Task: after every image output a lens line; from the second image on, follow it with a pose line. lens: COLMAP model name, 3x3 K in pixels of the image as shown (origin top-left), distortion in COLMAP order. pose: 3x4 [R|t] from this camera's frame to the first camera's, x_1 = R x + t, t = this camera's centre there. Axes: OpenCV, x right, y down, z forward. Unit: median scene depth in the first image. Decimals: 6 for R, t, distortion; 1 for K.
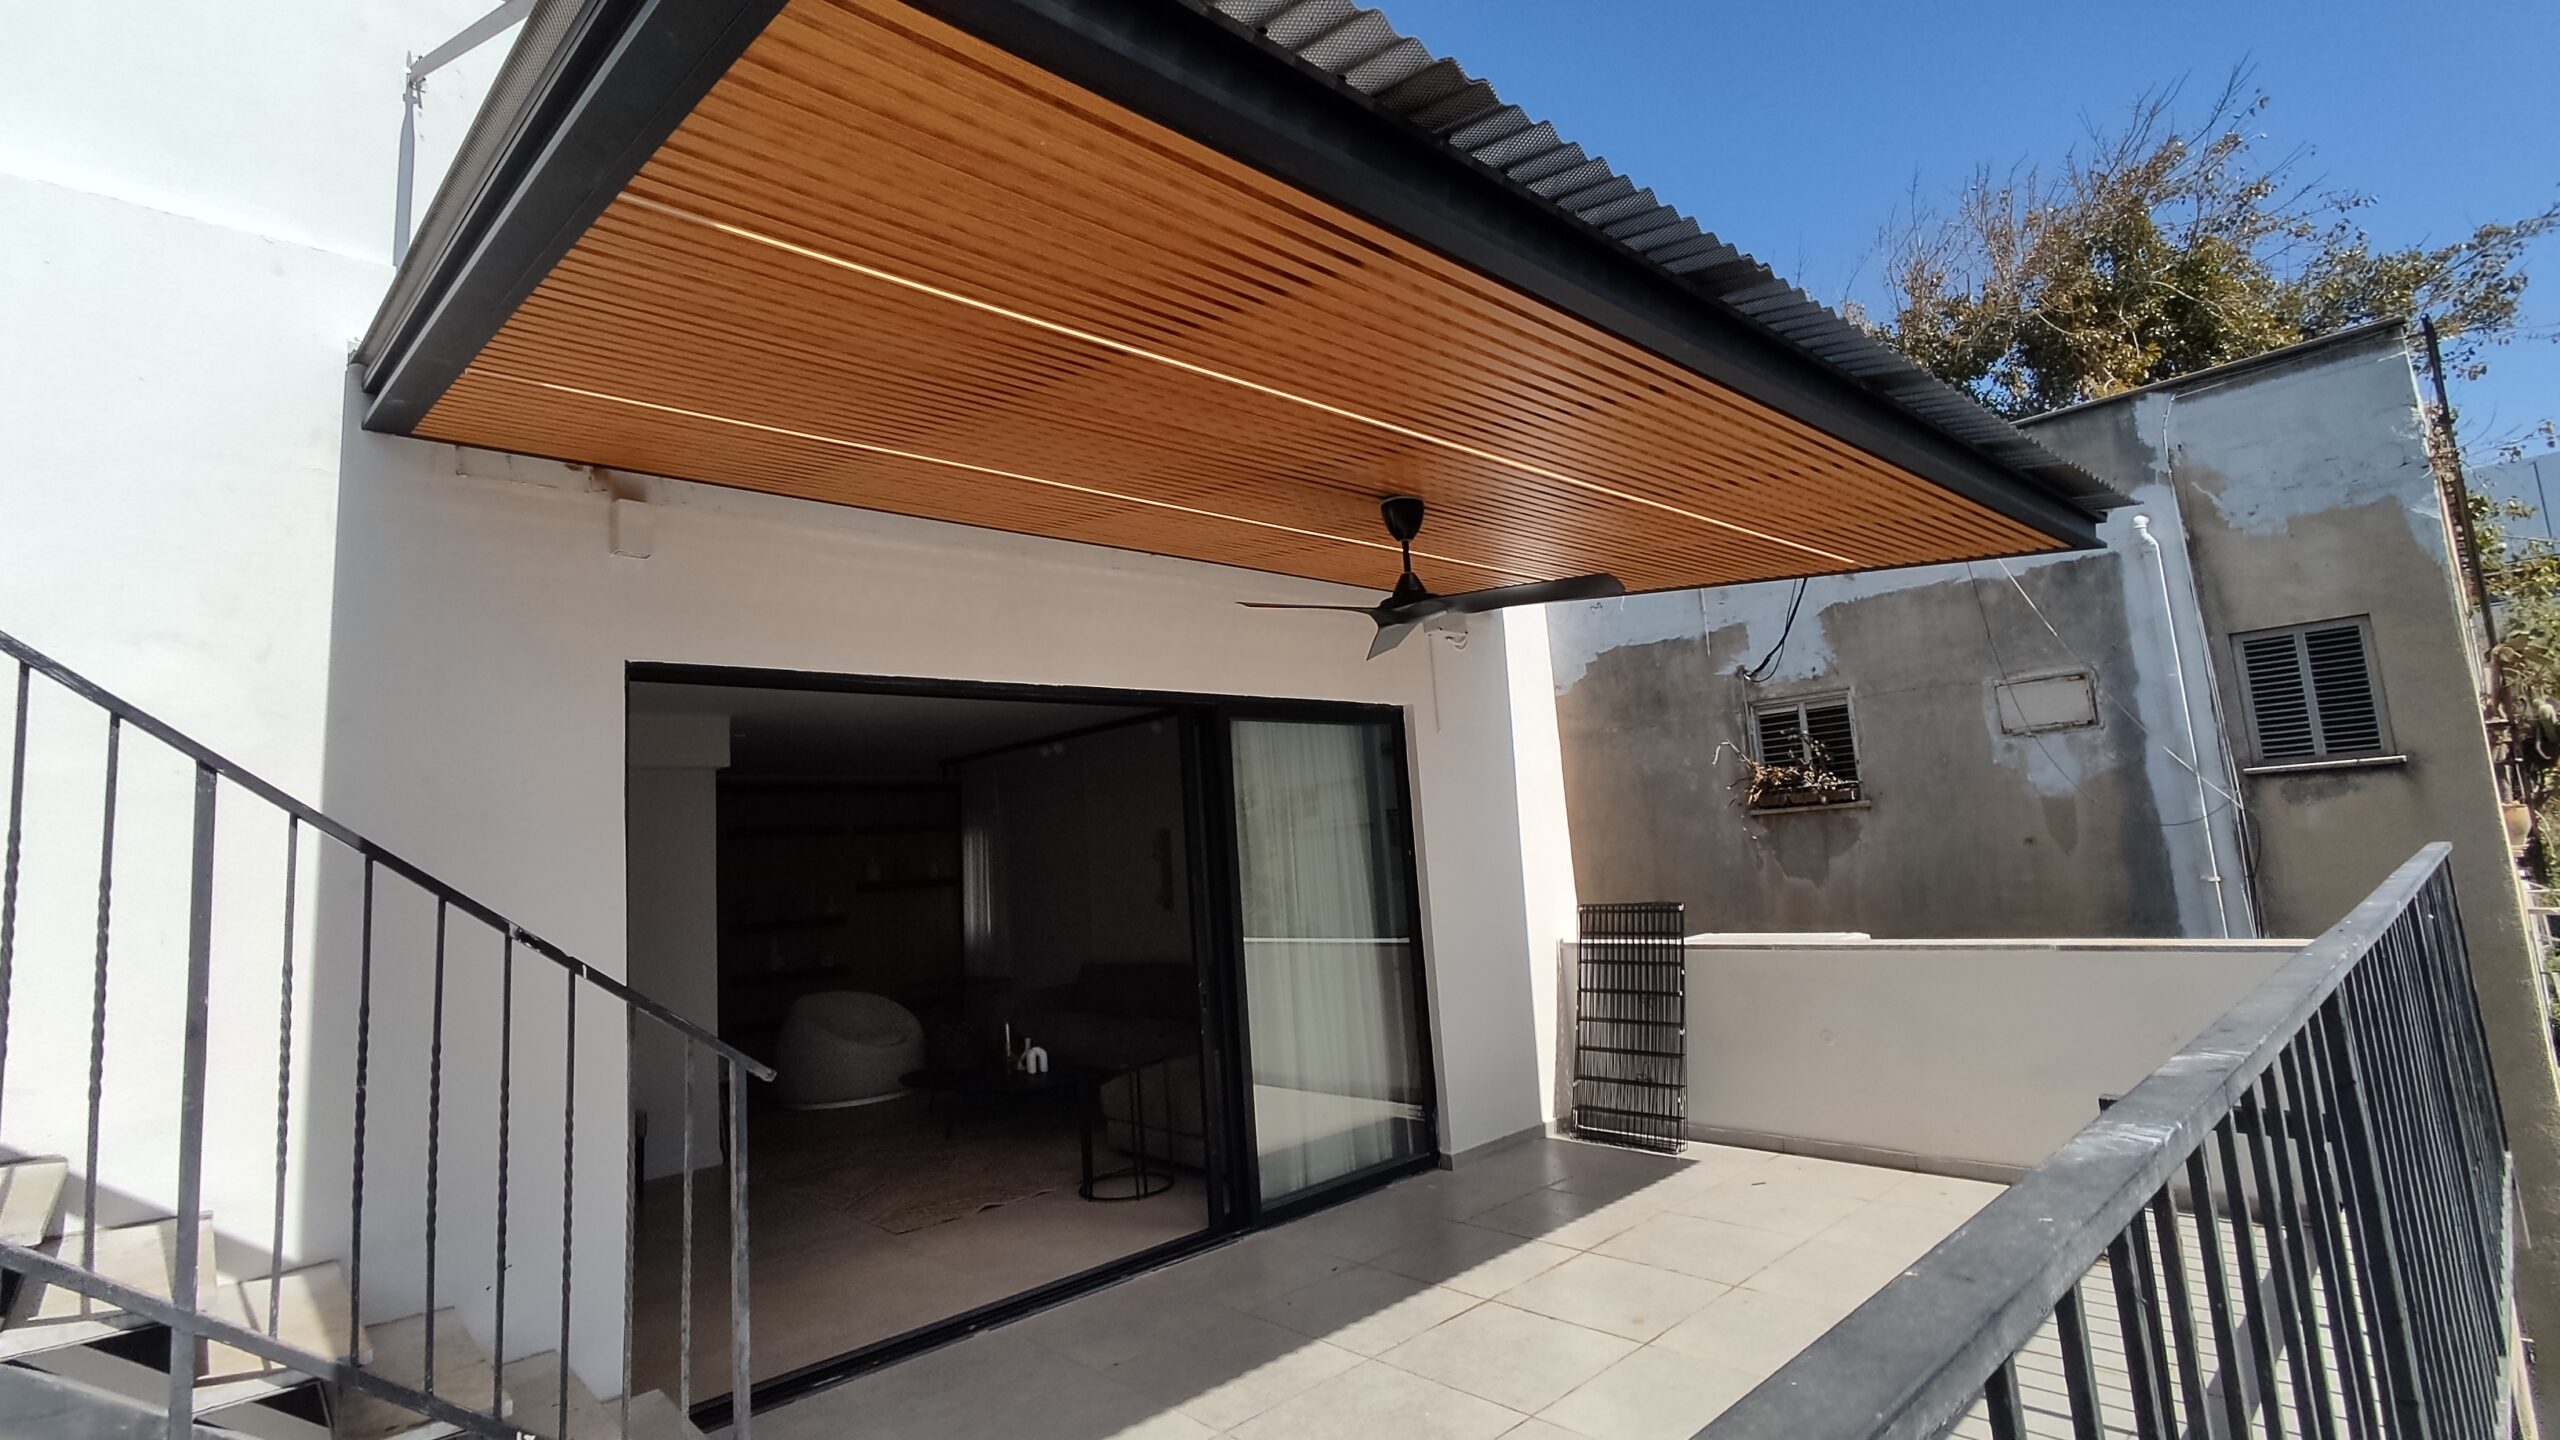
lens RADIAL K [[1177.0, 0, 1294.5], [0, 1177.0, 703.5], [0, 0, 1]] dist [-0.005542, -0.000202]
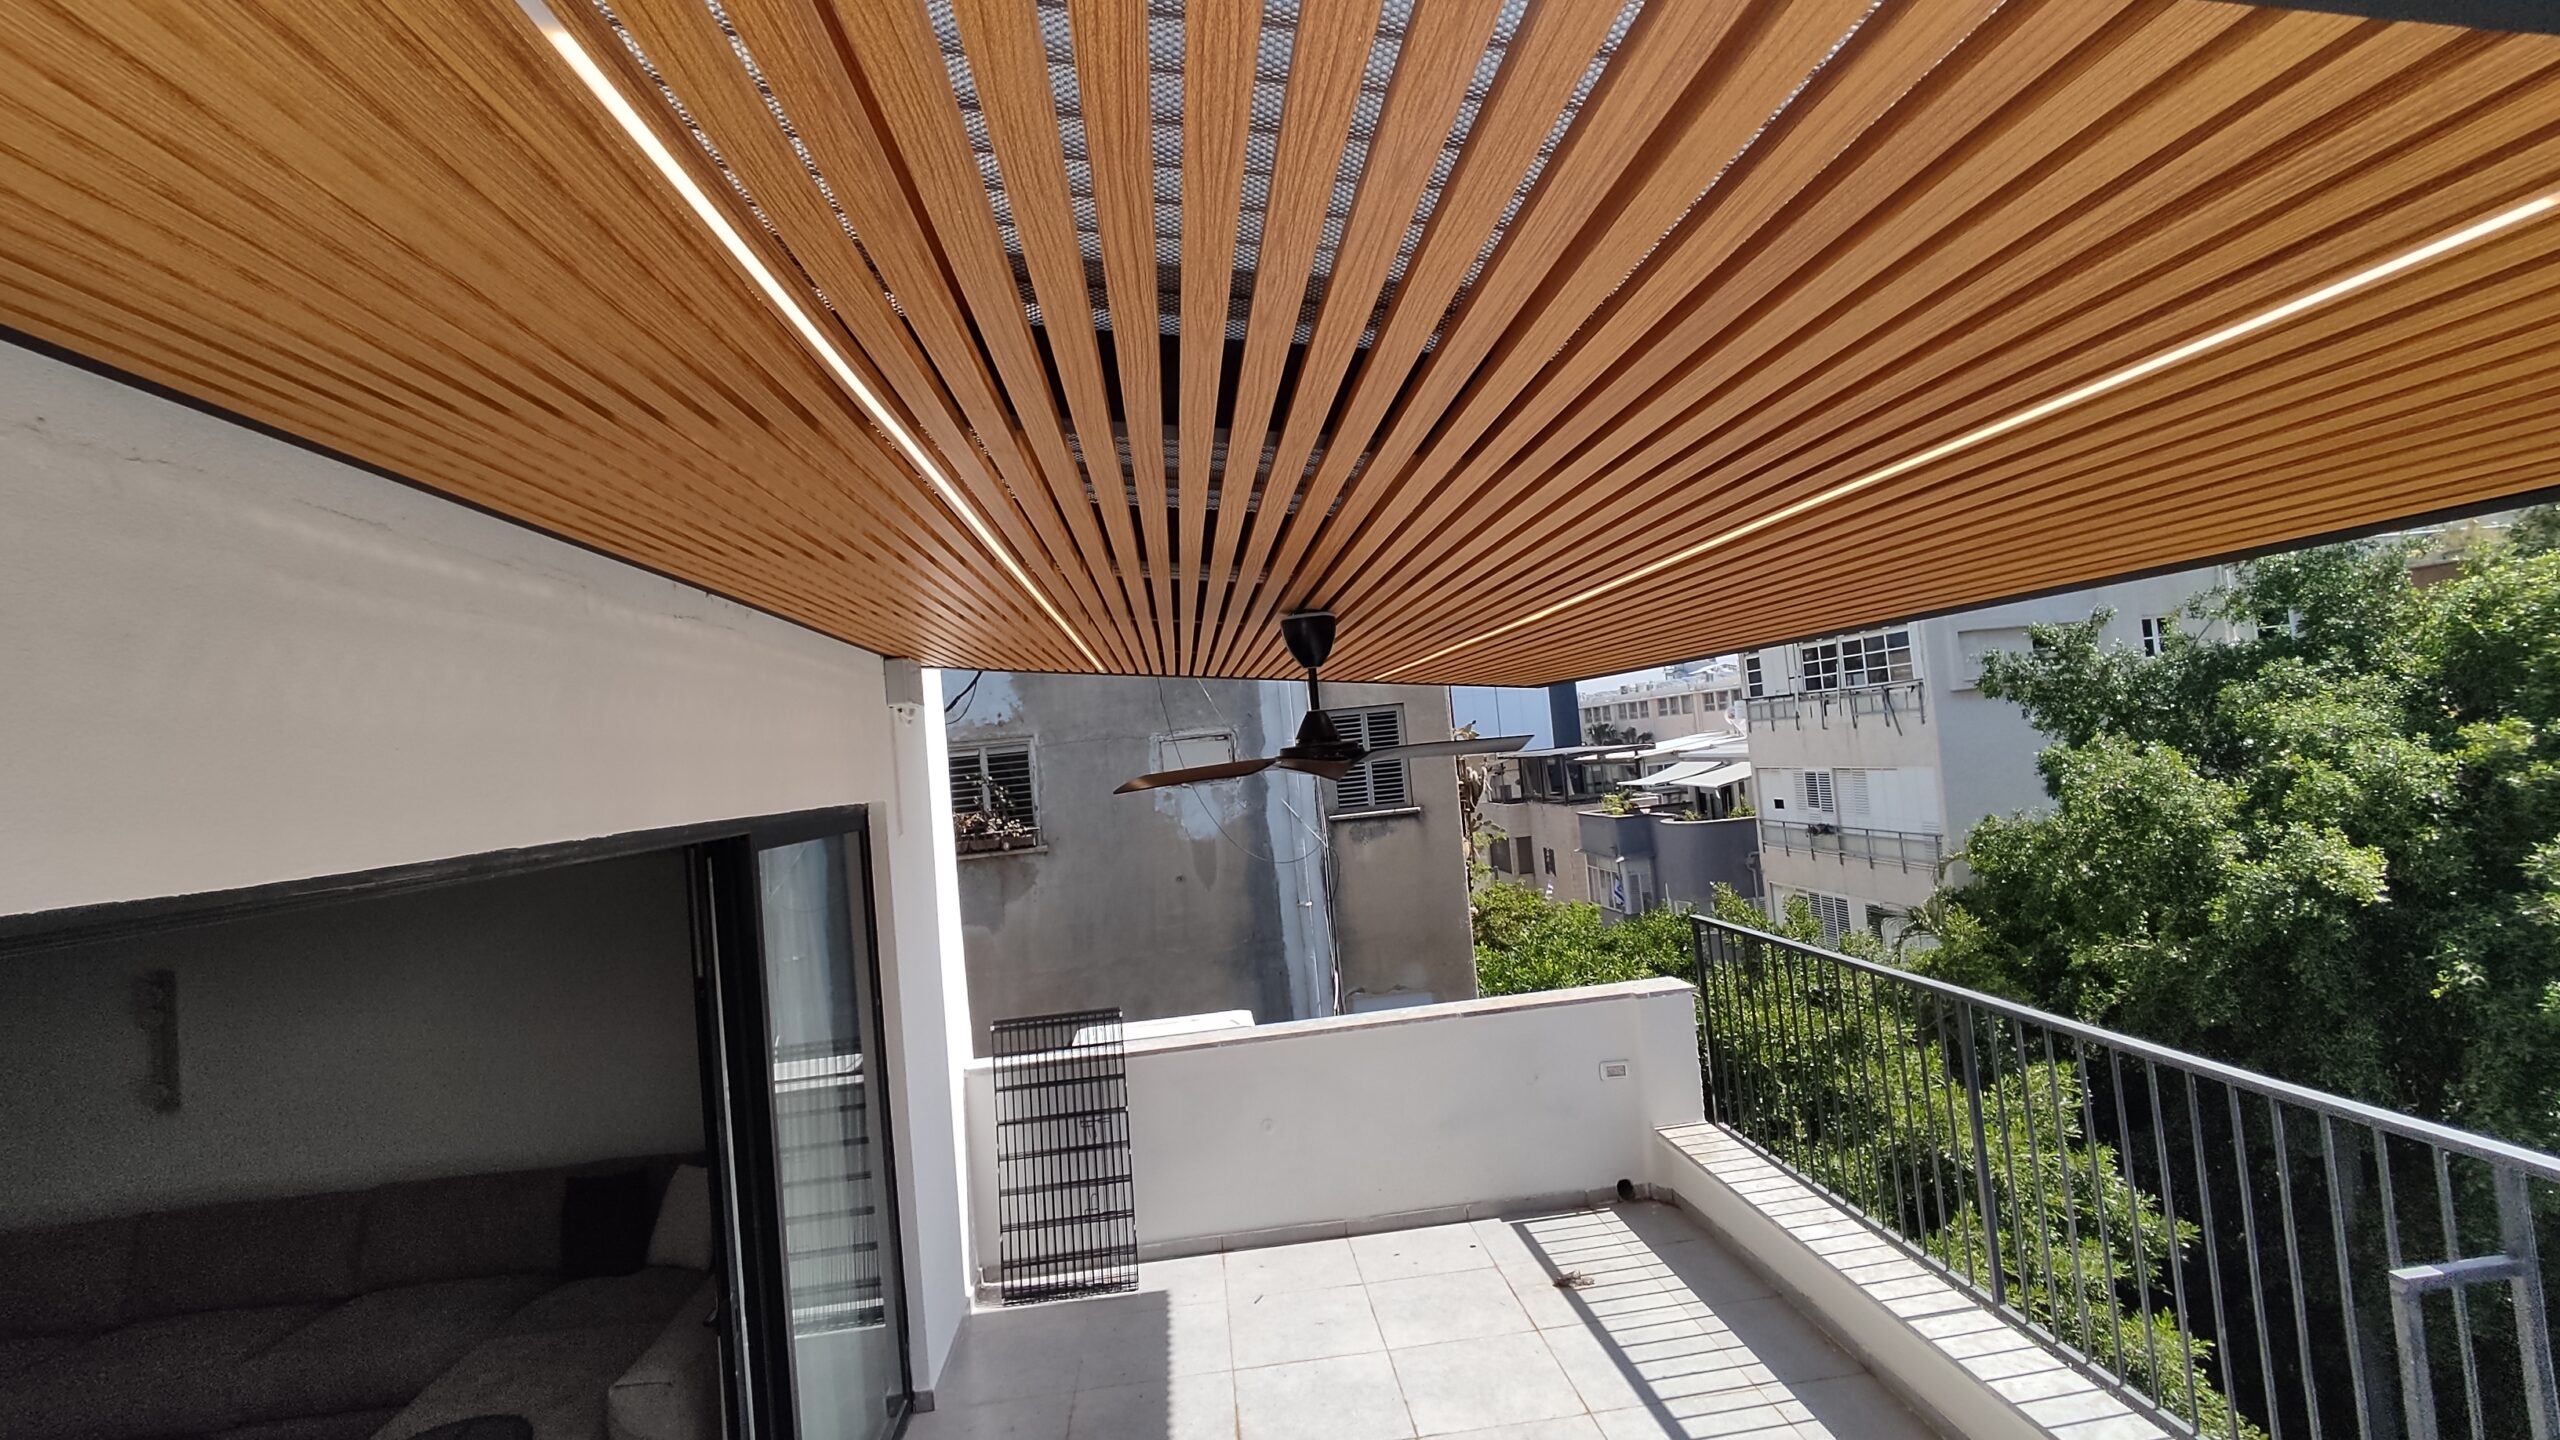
lens RADIAL K [[1177.0, 0, 1290.6], [0, 1177.0, 716.7], [0, 0, 1]] dist [-0.005542, -0.000202]
pose [[0.616785, 0.036101, 0.786304, -0.215549], [-0.053642, 0.998553, -0.003768, -0.042176], [-0.785302, -0.039854, 0.617829, 0.219914]]
